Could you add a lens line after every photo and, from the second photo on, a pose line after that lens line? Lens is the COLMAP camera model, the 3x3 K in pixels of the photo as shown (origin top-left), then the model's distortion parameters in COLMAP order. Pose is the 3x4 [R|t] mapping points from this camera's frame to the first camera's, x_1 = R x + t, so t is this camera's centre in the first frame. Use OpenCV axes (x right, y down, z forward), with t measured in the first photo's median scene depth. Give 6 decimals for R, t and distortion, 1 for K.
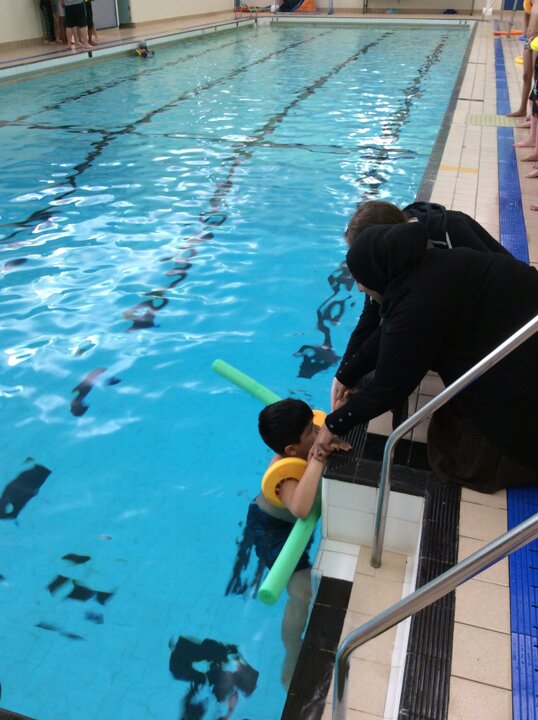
lens RADIAL K [[659.3, 0, 269.0], [0, 659.3, 360.0], [0, 0, 1]] dist [0.108866, -0.193657]
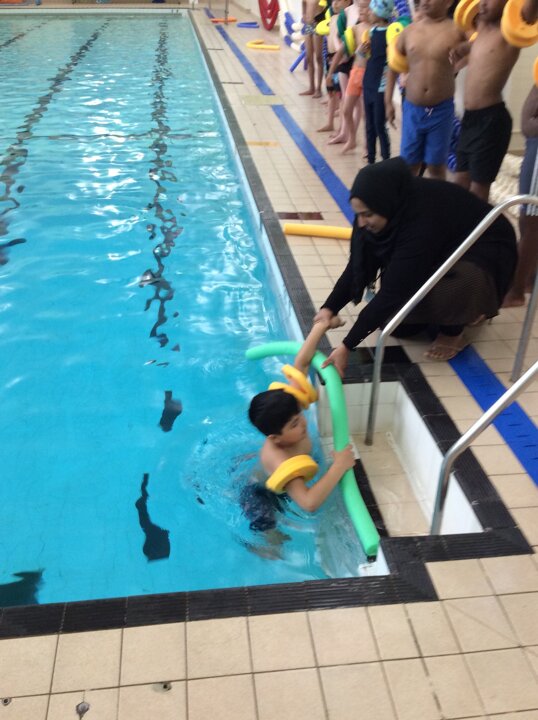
lens RADIAL K [[660.9, 0, 269.0], [0, 660.9, 360.0], [0, 0, 1]] dist [0.080992, -0.161890]
pose [[0.915059, -0.193791, 0.353713, -0.452846], [0.188414, 0.980819, 0.049938, 0.049580], [-0.356606, 0.020948, 0.934020, -0.128712]]
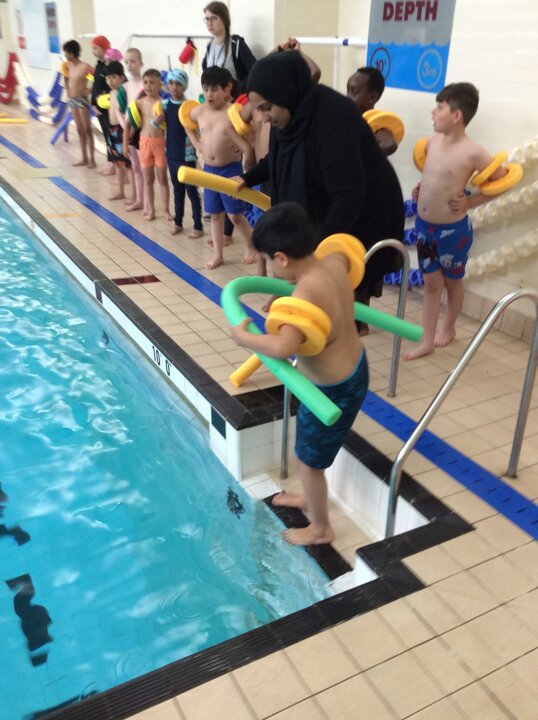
lens RADIAL K [[660.9, 0, 269.0], [0, 660.9, 360.0], [0, 0, 1]] dist [0.080992, -0.161890]
pose [[0.698691, -0.289918, 0.654048, -0.711691], [0.337041, 0.939791, 0.056531, -0.009061], [-0.631058, 0.180943, 0.754338, -0.053114]]
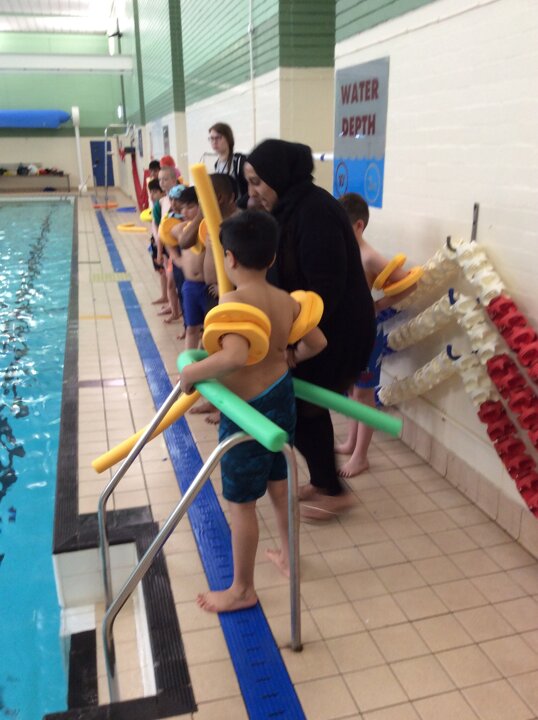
lens RADIAL K [[659.3, 0, 269.0], [0, 659.3, 360.0], [0, 0, 1]] dist [0.108866, -0.193657]
pose [[0.852816, -0.160900, 0.496806, -0.139986], [0.267711, 0.951533, -0.151380, 0.130863], [-0.448370, 0.262099, 0.854557, -0.352818]]
